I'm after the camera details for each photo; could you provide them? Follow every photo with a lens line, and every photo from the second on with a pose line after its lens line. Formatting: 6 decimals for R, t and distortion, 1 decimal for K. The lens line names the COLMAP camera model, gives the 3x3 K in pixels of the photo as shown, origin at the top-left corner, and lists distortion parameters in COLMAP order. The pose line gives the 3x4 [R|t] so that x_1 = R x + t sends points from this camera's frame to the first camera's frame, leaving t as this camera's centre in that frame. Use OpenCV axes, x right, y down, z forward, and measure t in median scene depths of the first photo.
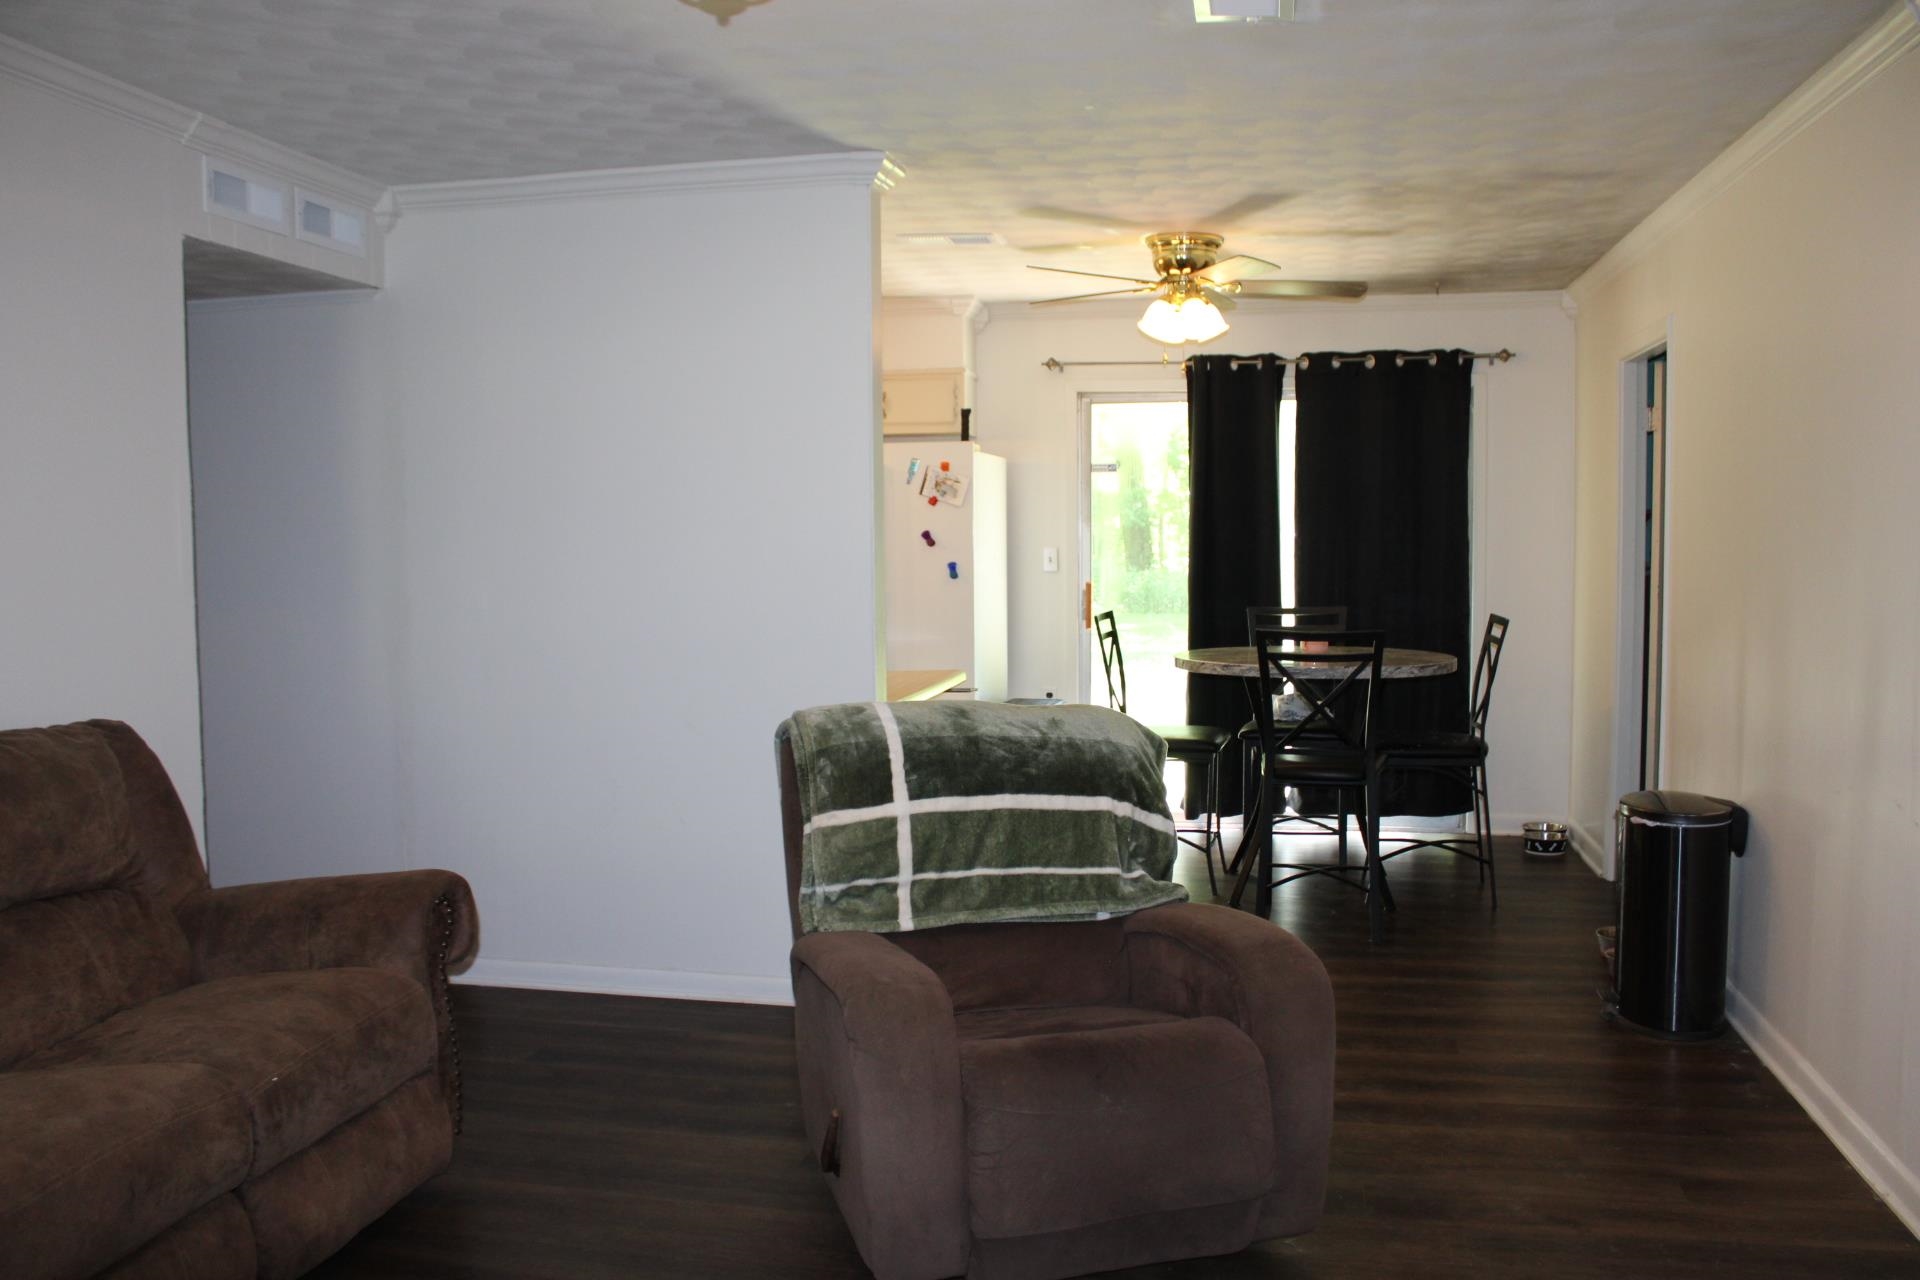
lens RADIAL K [[1598.2, 0, 953.0], [0, 1598.2, 659.6], [0, 0, 1]] dist [-0.169184, 0.155916]
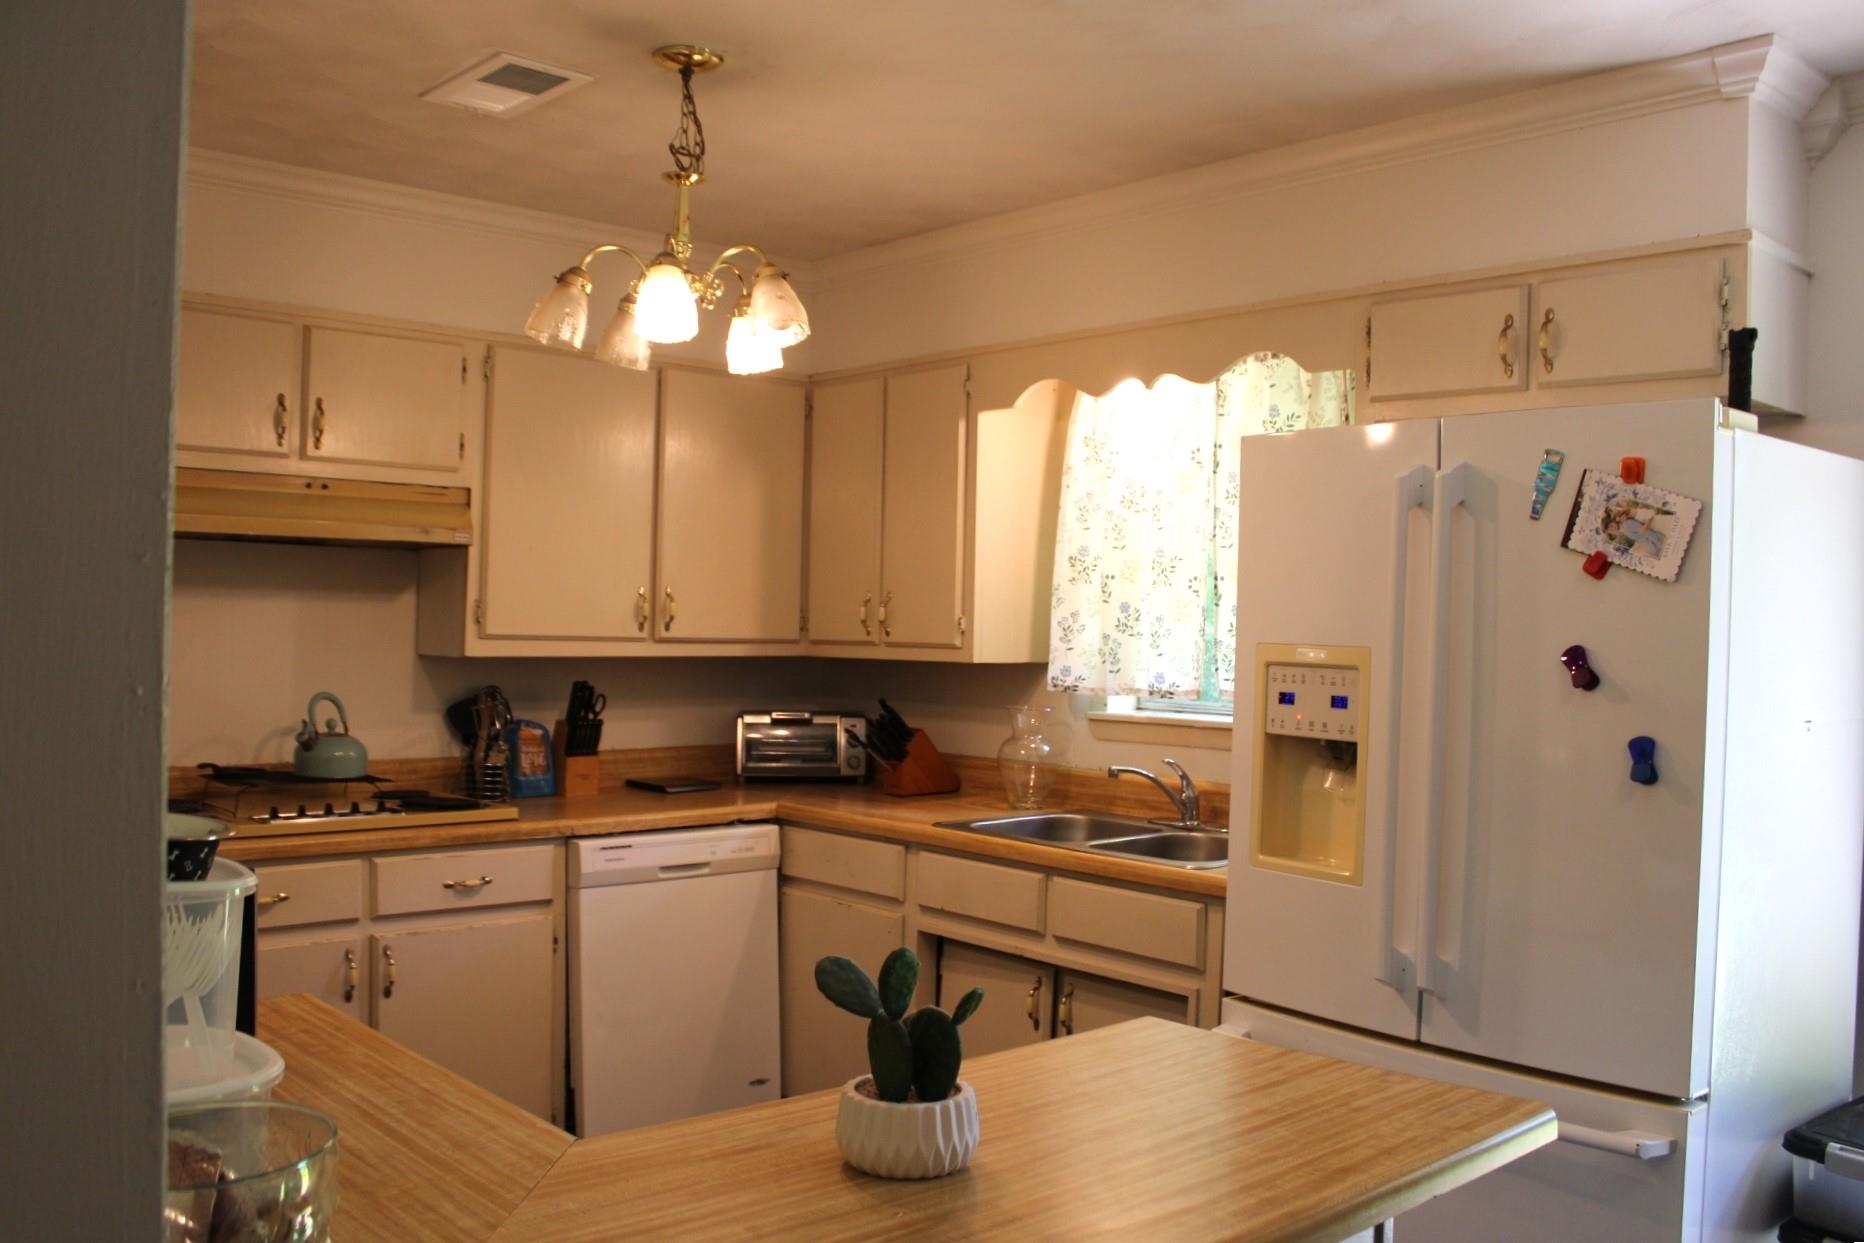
lens RADIAL K [[1557.0, 0, 971.5], [0, 1557.0, 647.9], [0, 0, 1]] dist [-0.162720, 0.148446]
pose [[0.814293, 0.037631, -0.579233, 0.088345], [-0.071427, 0.996808, -0.035654, -0.070784], [0.576043, 0.070406, 0.814382, 0.774872]]
